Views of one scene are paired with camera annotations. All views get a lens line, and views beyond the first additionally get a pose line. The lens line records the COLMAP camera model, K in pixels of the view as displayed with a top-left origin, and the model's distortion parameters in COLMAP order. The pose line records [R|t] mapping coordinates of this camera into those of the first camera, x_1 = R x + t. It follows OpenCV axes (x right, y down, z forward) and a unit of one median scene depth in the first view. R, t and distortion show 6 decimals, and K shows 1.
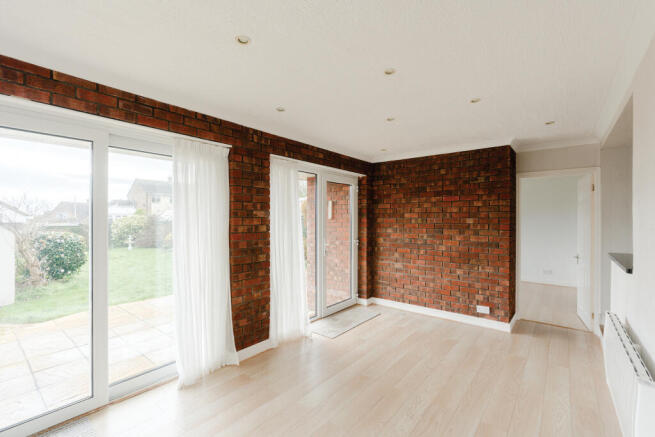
lens RADIAL K [[304.9, 0, 323.4], [0, 304.9, 220.9], [0, 0, 1]] dist [-0.004187, 0.001891]
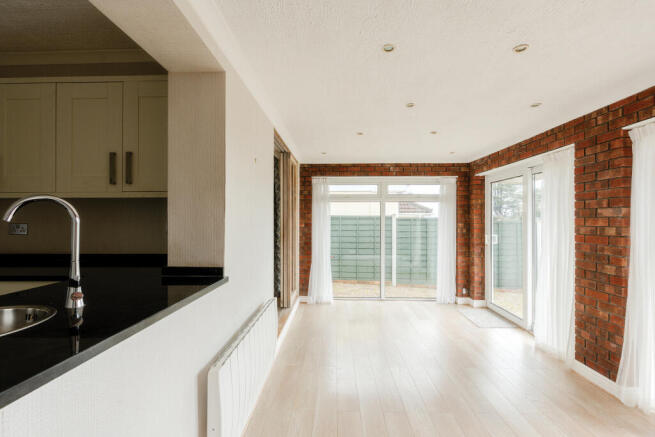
lens RADIAL K [[304.9, 0, 328.3], [0, 304.9, 220.6], [0, 0, 1]] dist [-0.004187, 0.001891]
pose [[-0.793866, 0.001504, -0.608091, 0.847222], [-0.002974, 0.999975, 0.006357, -0.005216], [0.608085, 0.006855, -0.793842, 1.206645]]
